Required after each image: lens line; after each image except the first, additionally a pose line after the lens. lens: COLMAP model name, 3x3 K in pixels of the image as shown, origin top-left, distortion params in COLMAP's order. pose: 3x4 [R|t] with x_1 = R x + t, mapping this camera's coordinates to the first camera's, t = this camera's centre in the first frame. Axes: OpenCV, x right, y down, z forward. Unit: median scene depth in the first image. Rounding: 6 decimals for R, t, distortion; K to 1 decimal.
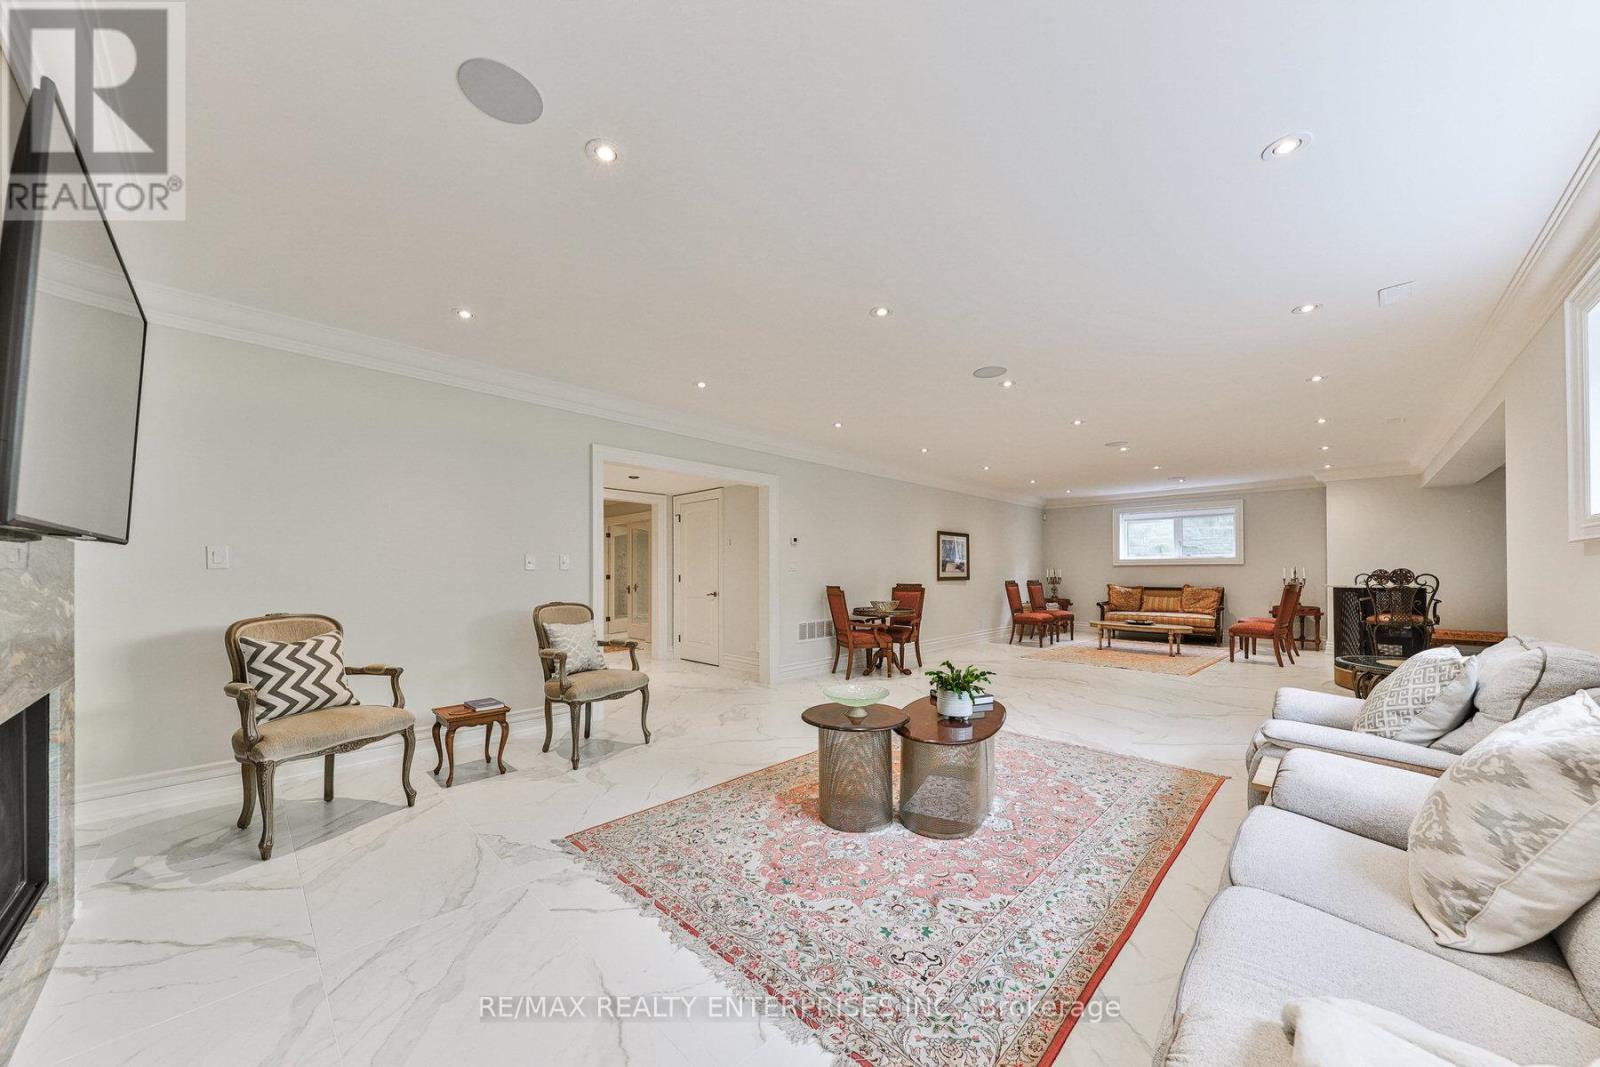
lens RADIAL K [[551.4, 0, 798.0], [0, 551.4, 568.7], [0, 0, 1]] dist [0.000347, -0.000056]
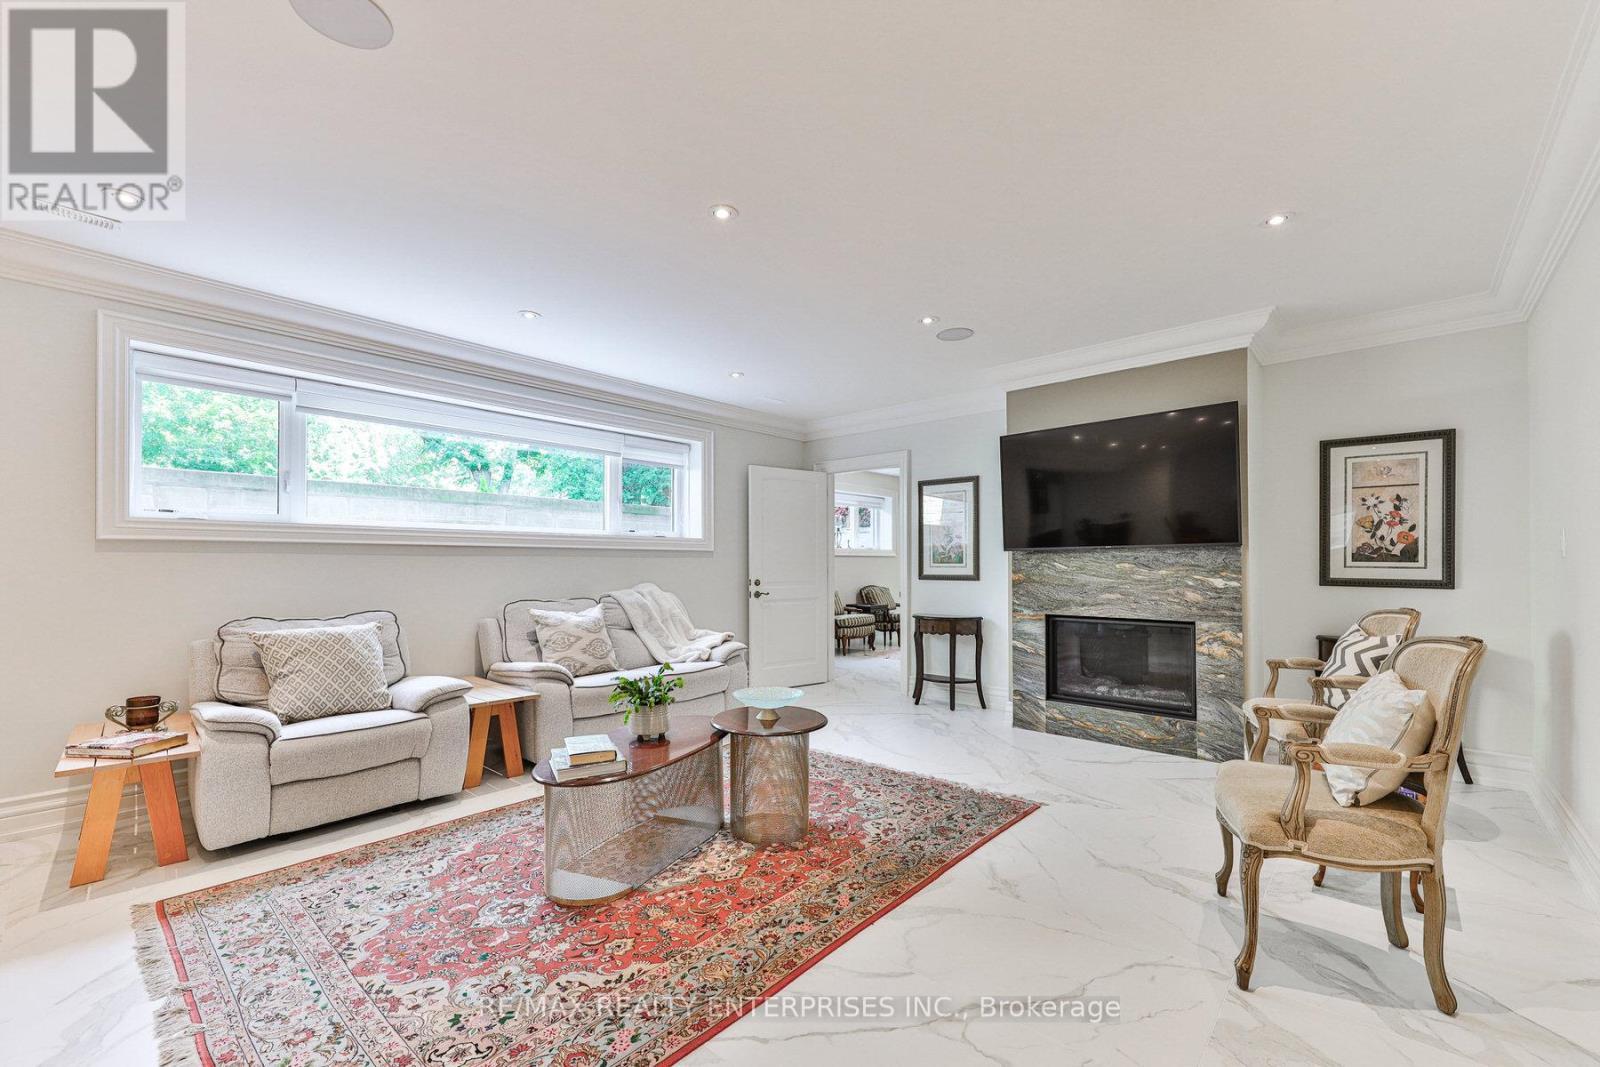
lens RADIAL K [[667.1, 0, 802.3], [0, 667.1, 566.6], [0, 0, 1]] dist [0.000579, -0.000117]
pose [[-0.998689, 0.004678, -0.050982, 0.103545], [0.004938, 0.999975, -0.004982, 0.015681], [0.050958, -0.005228, -0.998687, 2.094584]]
